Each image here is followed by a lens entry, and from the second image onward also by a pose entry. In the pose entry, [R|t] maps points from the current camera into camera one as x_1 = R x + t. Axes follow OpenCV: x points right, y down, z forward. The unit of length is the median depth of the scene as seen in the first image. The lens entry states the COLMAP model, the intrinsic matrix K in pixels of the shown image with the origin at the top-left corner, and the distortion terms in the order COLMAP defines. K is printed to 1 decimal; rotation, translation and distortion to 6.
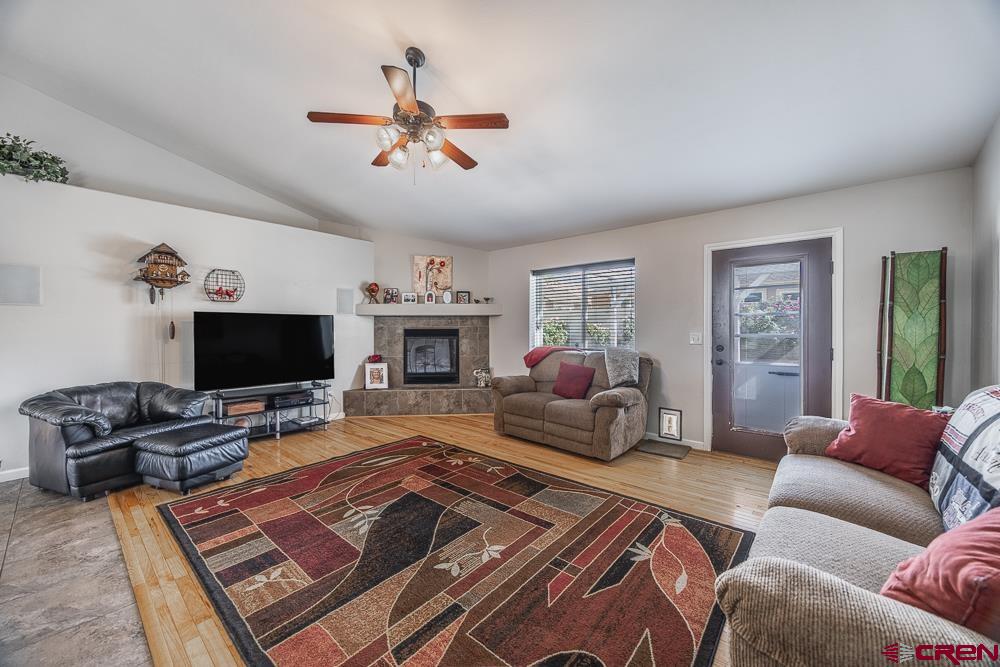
lens RADIAL K [[378.8, 0, 498.4], [0, 378.8, 332.4], [0, 0, 1]] dist [-0.002932, 0.000419]
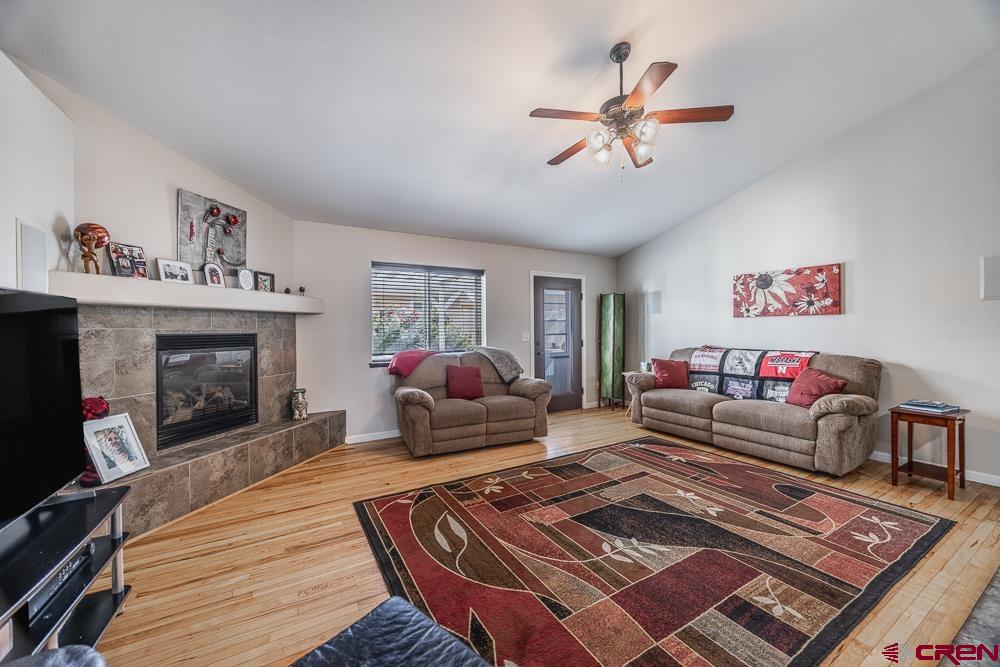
lens RADIAL K [[378.8, 0, 500.1], [0, 378.8, 330.4], [0, 0, 1]] dist [-0.002932, 0.000419]
pose [[0.329203, -0.004394, 0.944249, -0.889370], [0.020876, 0.999779, -0.002625, -0.006828], [-0.944029, 0.020576, 0.329221, 0.696728]]
